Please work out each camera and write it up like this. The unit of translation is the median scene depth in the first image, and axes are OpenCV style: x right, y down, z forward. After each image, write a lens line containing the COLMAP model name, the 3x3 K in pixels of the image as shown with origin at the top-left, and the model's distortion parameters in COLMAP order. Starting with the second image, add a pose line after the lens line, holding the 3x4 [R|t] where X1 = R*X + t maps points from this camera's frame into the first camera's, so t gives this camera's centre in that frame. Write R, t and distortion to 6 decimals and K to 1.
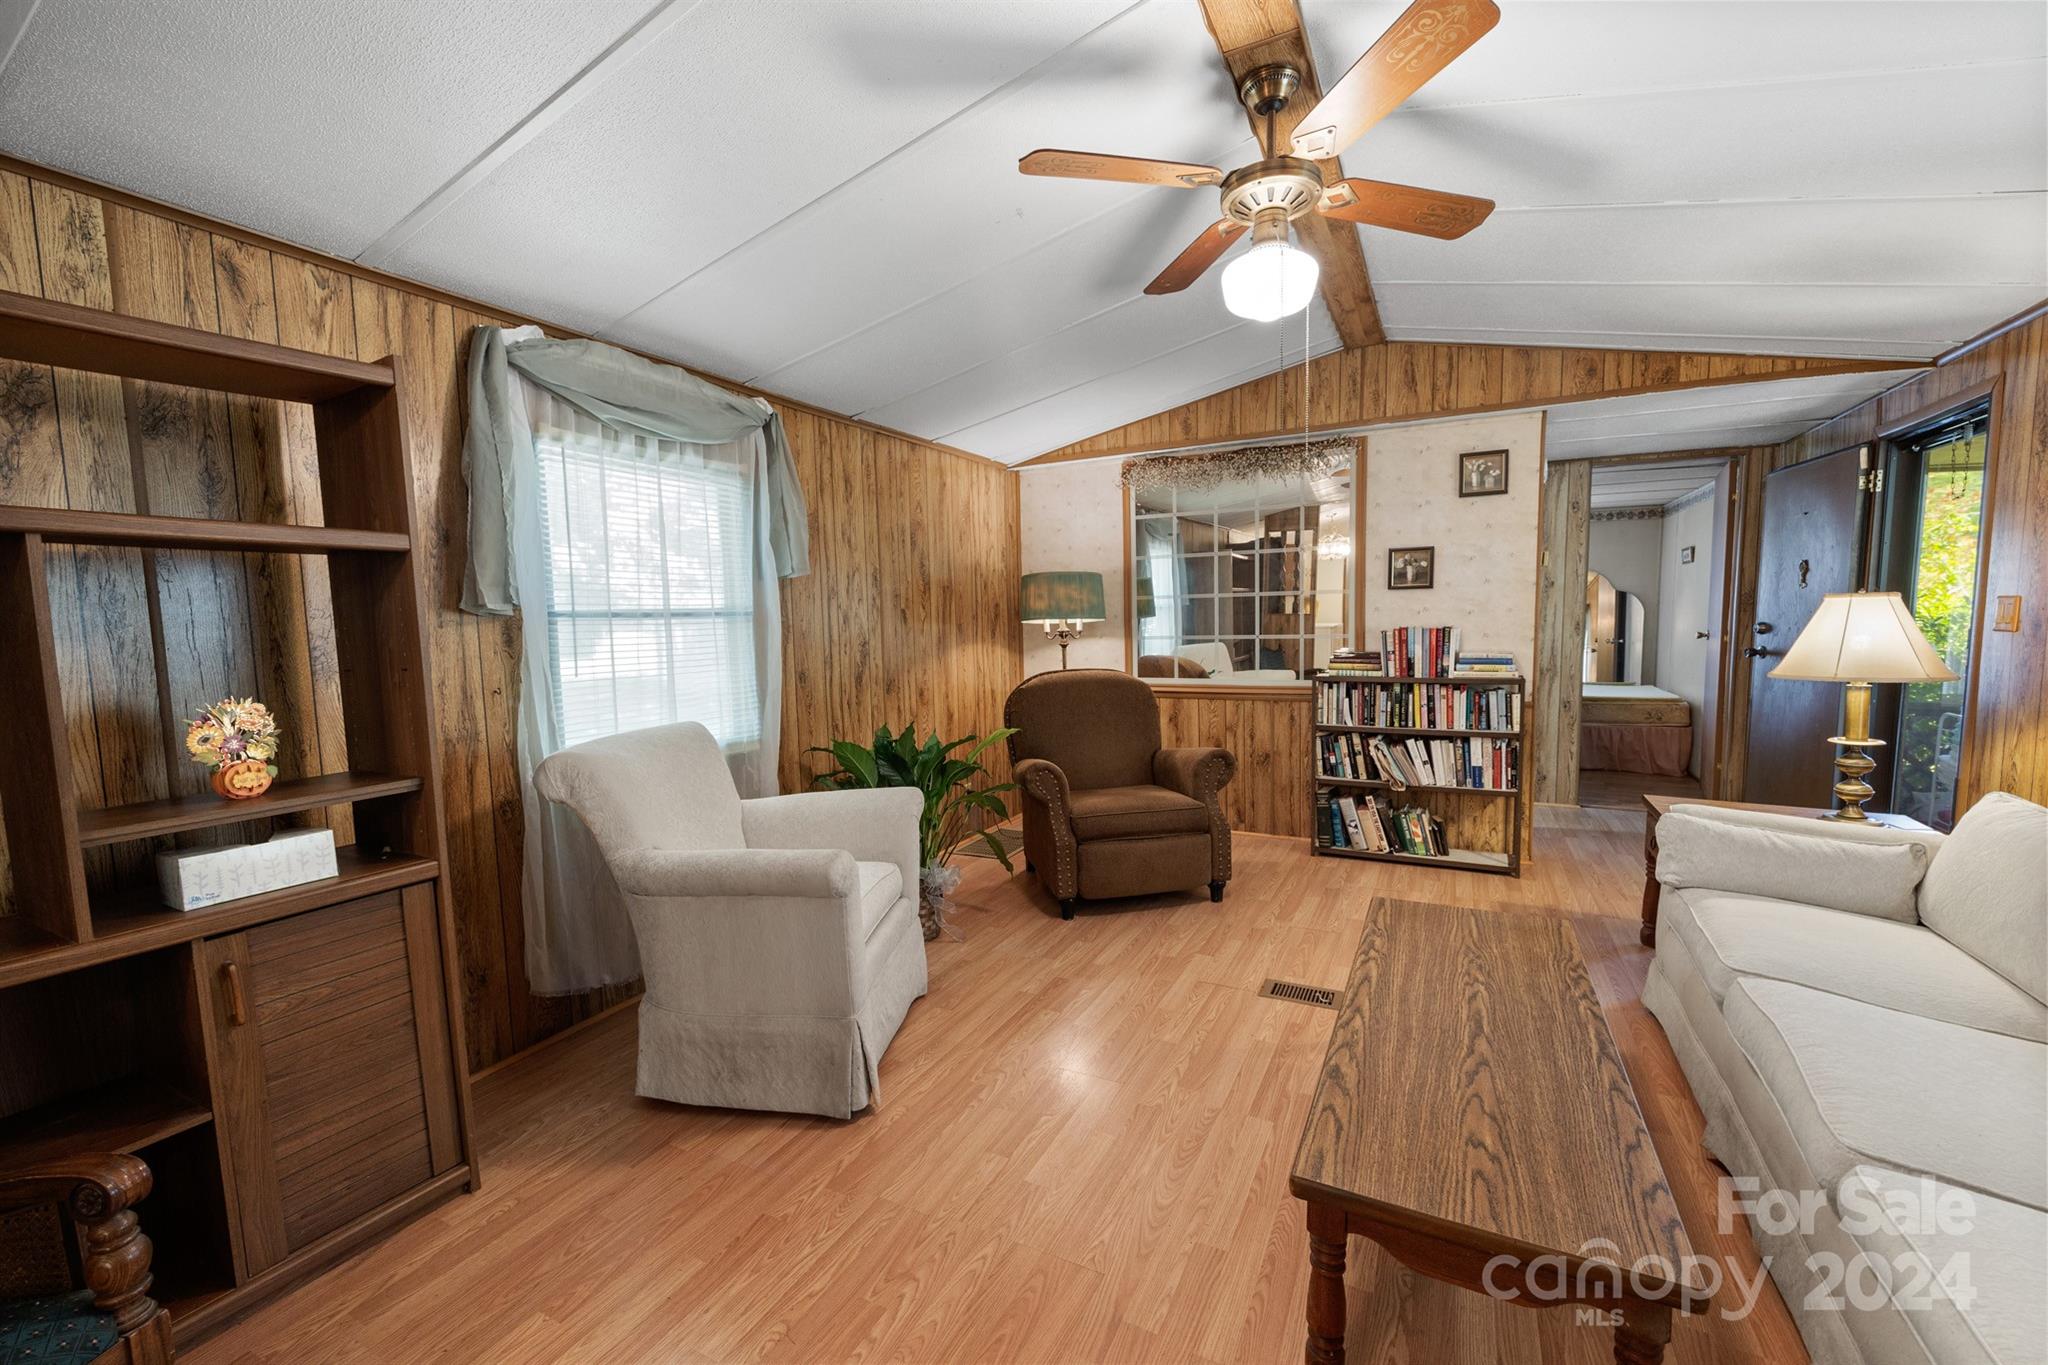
lens RADIAL K [[823.5, 0, 1040.0], [0, 823.5, 688.7], [0, 0, 1]] dist [-0.000050, -0.000279]
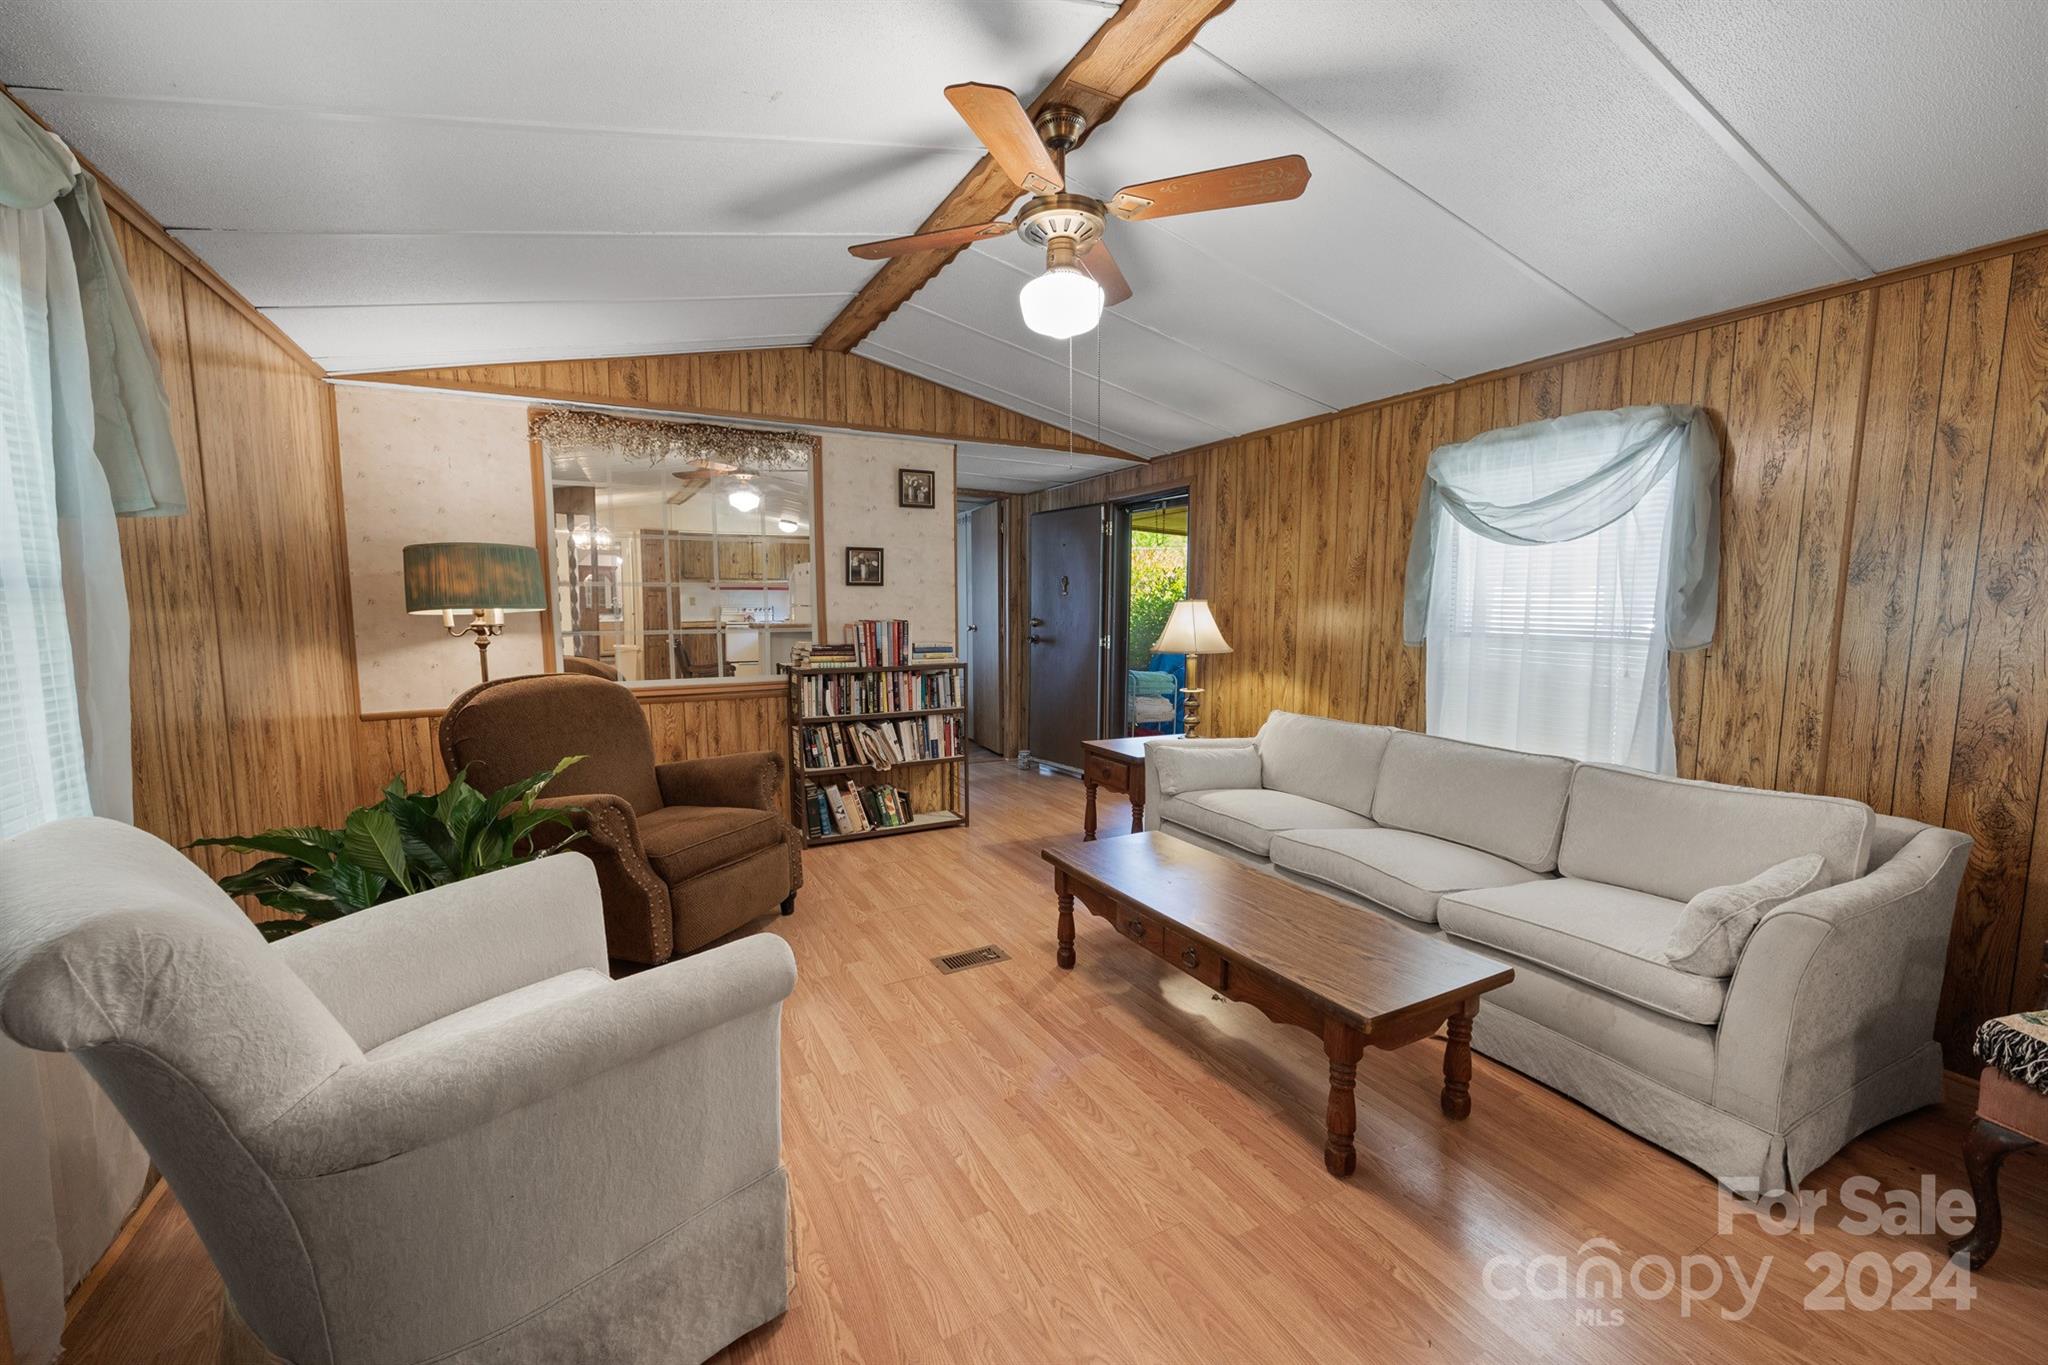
lens RADIAL K [[823.5, 0, 1034.2], [0, 823.5, 689.5], [0, 0, 1]] dist [-0.000050, -0.000279]
pose [[0.564958, -0.064935, 0.822560, -0.344631], [0.061632, 0.997435, 0.036410, -0.010751], [-0.822815, 0.030126, 0.567511, 0.212413]]
